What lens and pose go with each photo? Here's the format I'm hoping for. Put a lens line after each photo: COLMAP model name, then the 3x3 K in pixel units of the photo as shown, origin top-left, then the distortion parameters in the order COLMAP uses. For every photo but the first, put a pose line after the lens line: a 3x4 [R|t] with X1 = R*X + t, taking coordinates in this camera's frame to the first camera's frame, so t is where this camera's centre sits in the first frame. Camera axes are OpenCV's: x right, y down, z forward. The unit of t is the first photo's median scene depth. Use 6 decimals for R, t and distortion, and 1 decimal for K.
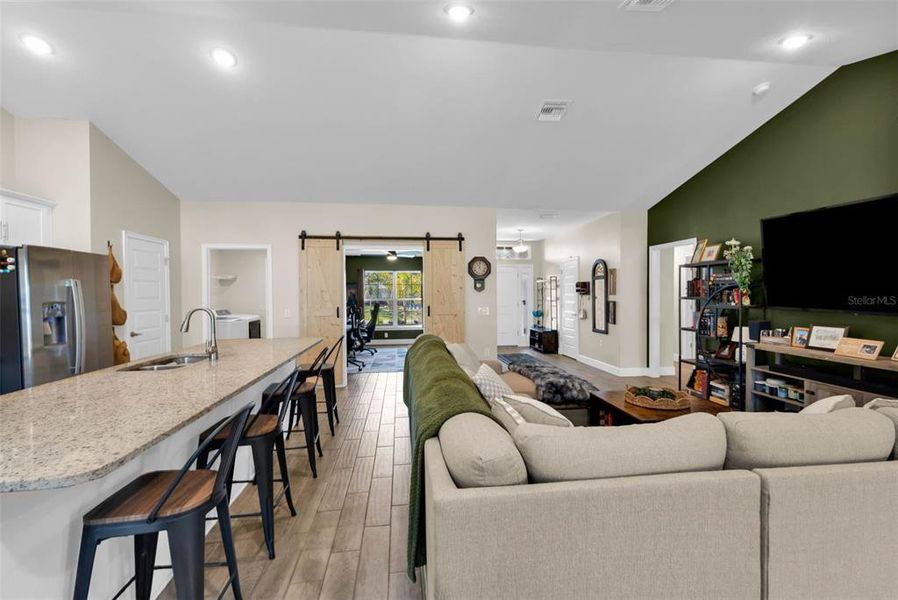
lens RADIAL K [[391.6, 0, 449.5], [0, 391.6, 297.5], [0, 0, 1]] dist [0.009599, -0.002069]
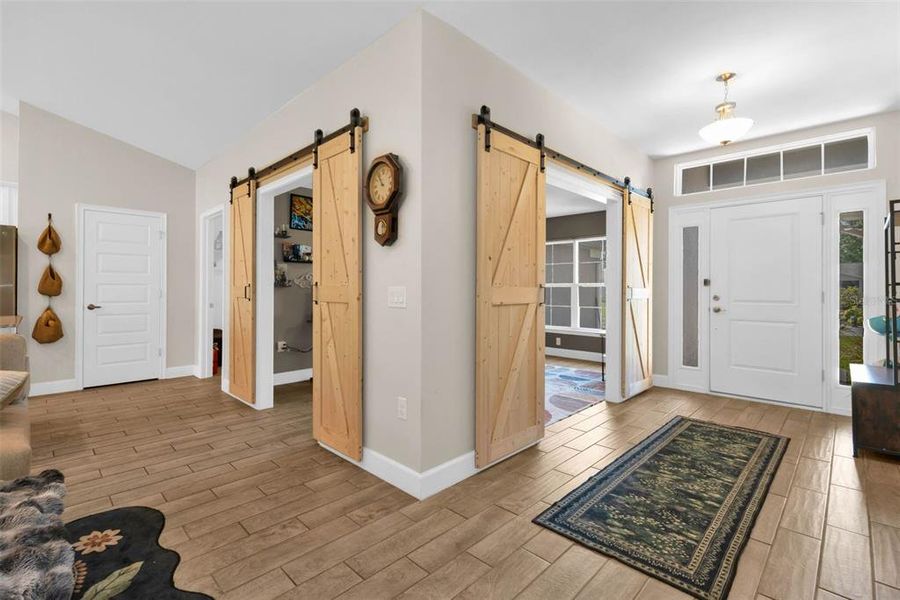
lens RADIAL K [[409.6, 0, 456.3], [0, 409.6, 284.1], [0, 0, 1]] dist [0.004220, 0.001171]
pose [[0.628139, 0.000252, -0.778101, 0.456969], [-0.015904, 0.999795, -0.012514, 0.027714], [0.777939, 0.020235, 0.628014, 0.839019]]
